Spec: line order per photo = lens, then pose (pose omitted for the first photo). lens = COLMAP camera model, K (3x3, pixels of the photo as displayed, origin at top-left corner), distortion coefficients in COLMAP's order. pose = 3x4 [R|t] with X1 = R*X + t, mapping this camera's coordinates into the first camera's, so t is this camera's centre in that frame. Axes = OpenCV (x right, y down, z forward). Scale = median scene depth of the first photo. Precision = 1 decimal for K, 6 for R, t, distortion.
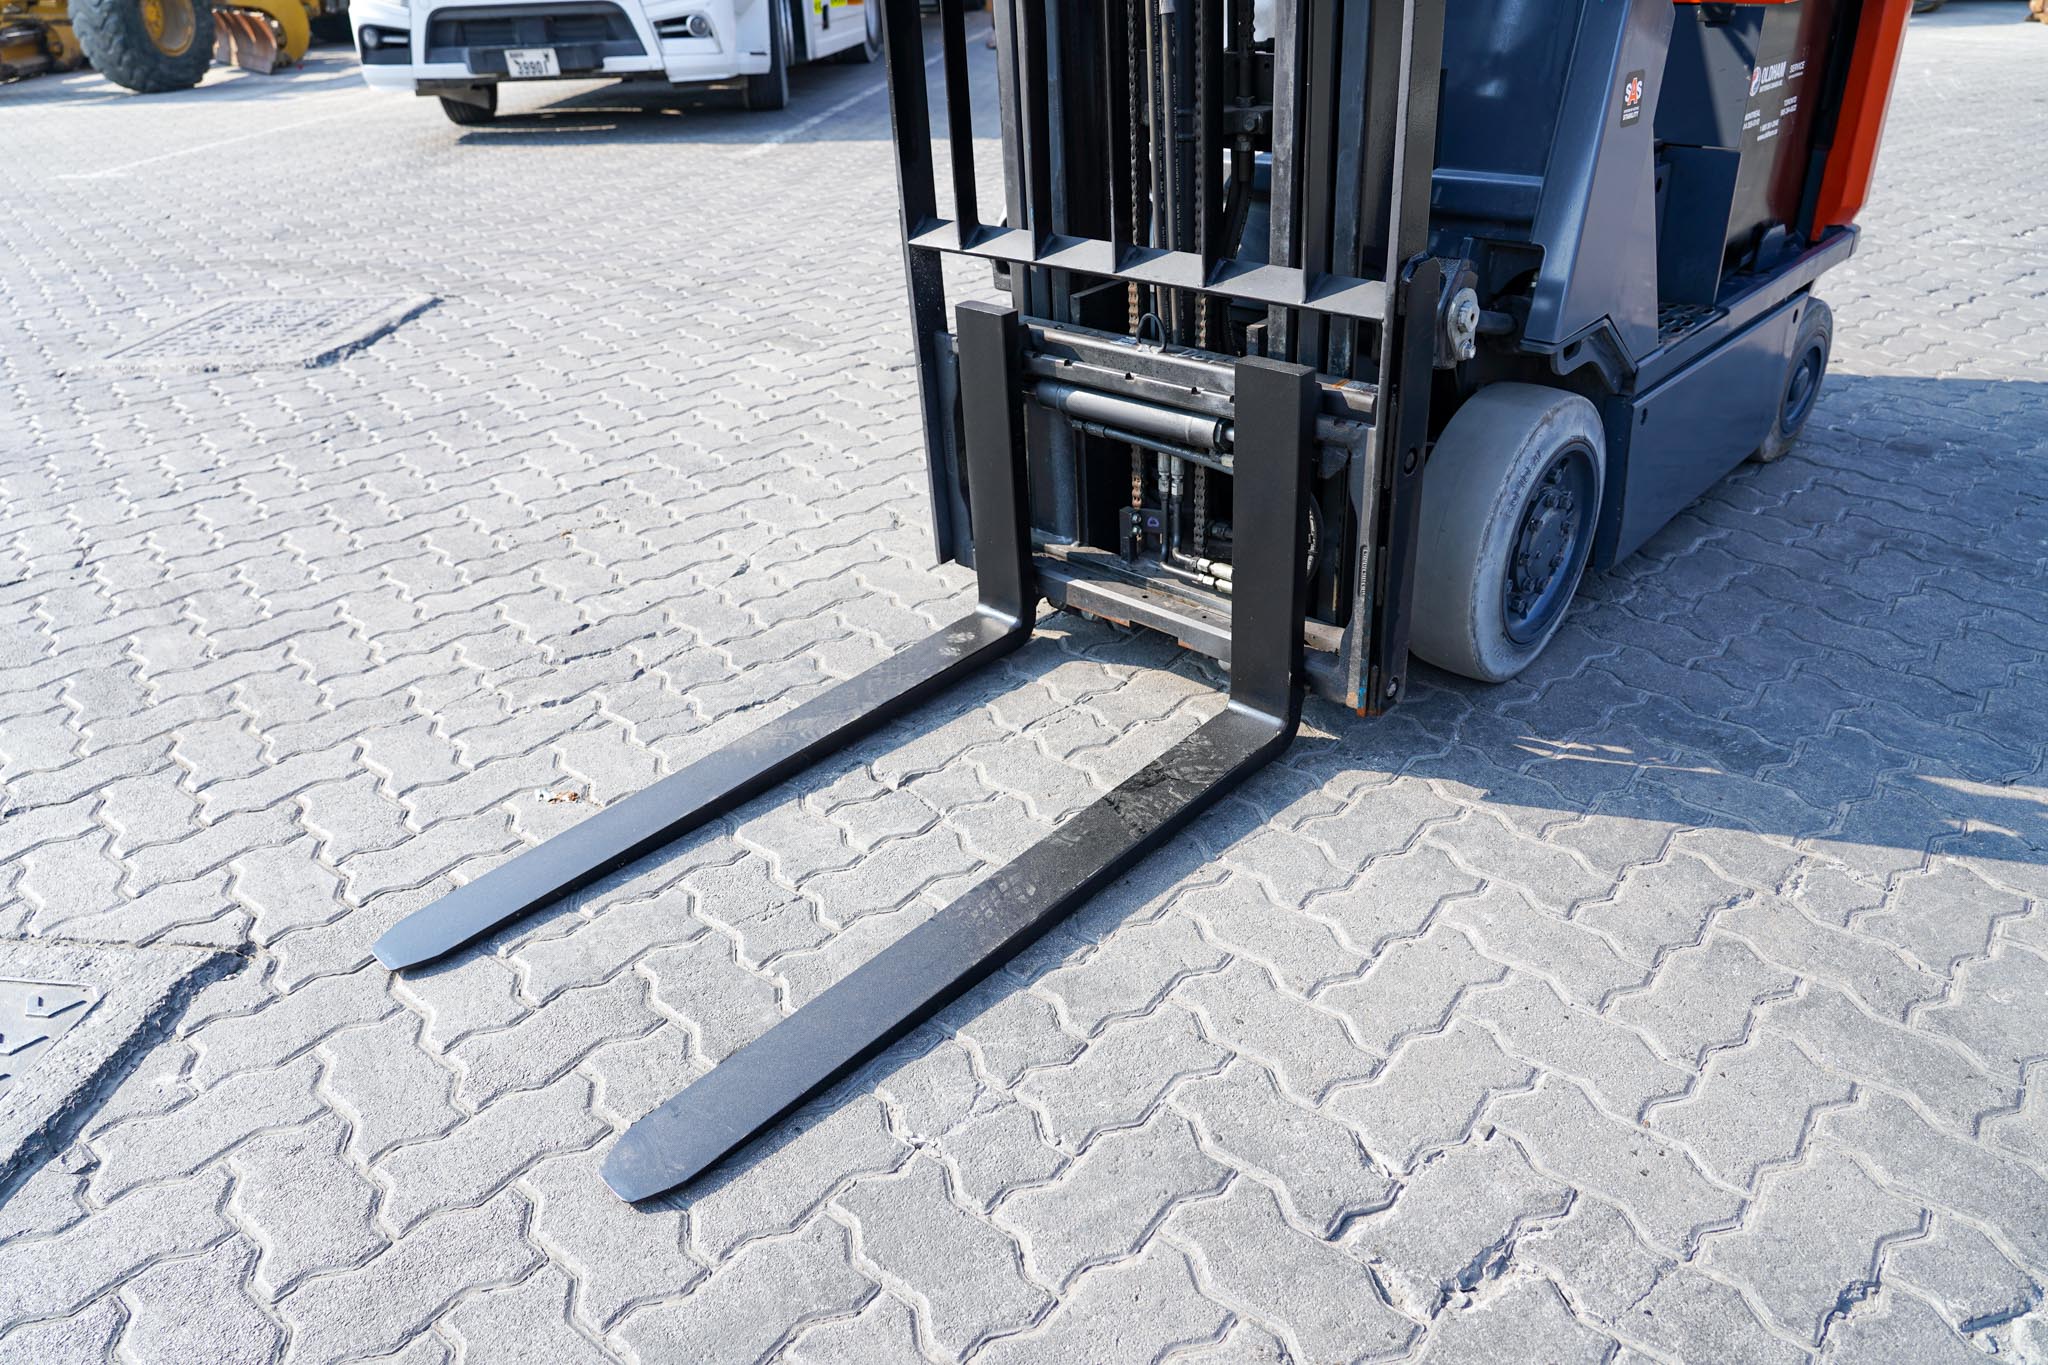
lens RADIAL K [[1384.5, 0, 1021.2], [0, 1384.5, 670.6], [0, 0, 1]] dist [-0.033260, 0.015987]
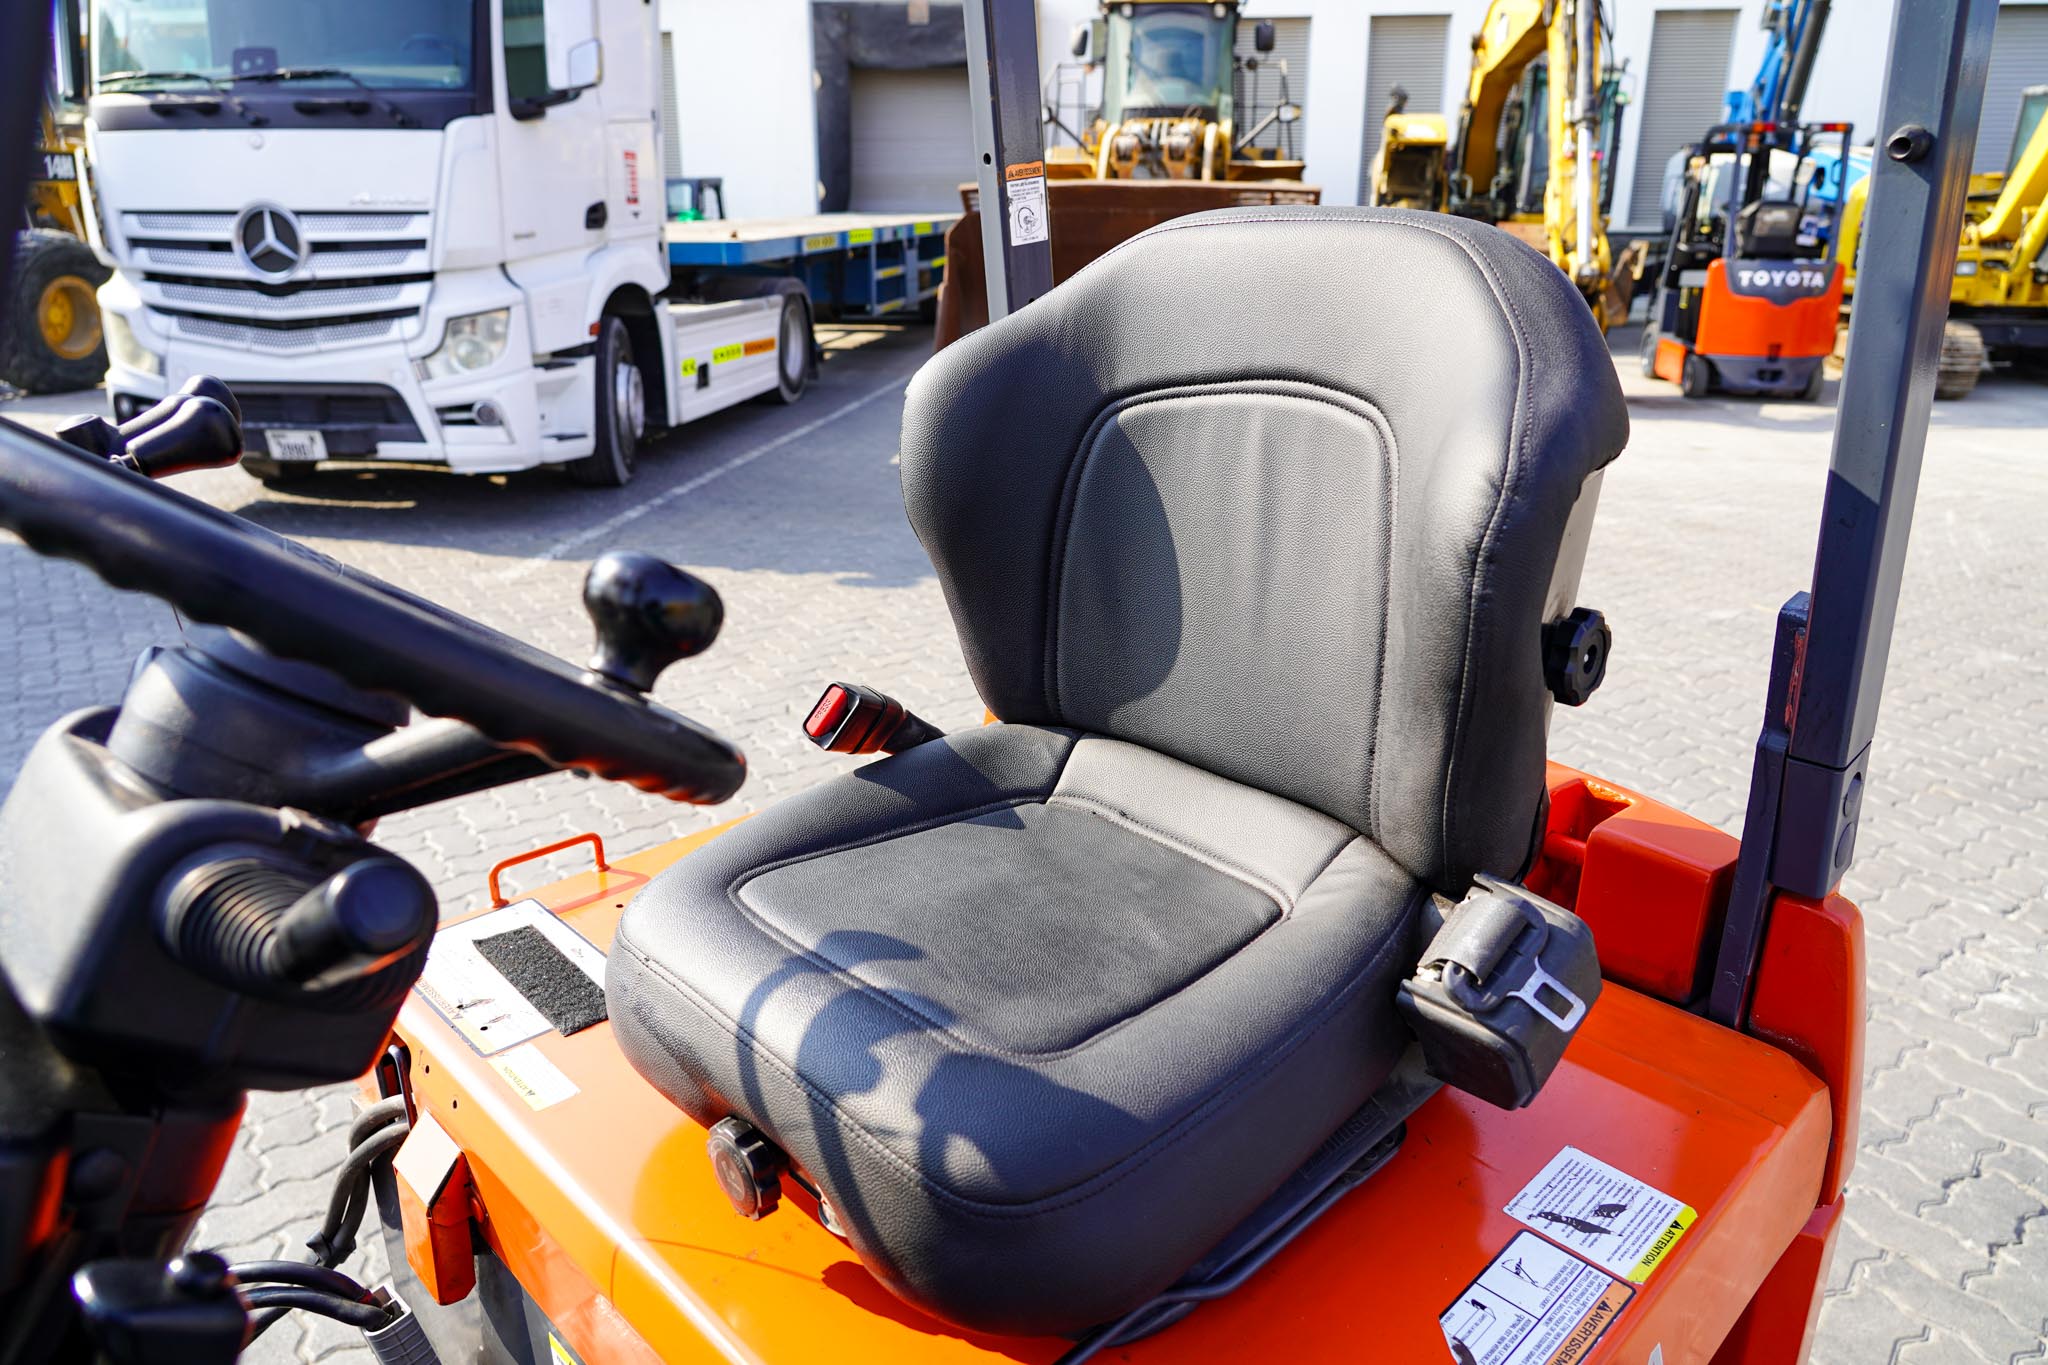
lens RADIAL K [[1384.5, 0, 1021.2], [0, 1384.5, 670.6], [0, 0, 1]] dist [-0.033260, 0.015987]
pose [[0.997896, 0.053720, -0.036311, 0.515624], [-0.059029, 0.984377, -0.165886, -0.696171], [0.026833, 0.167681, 0.985476, 0.688883]]
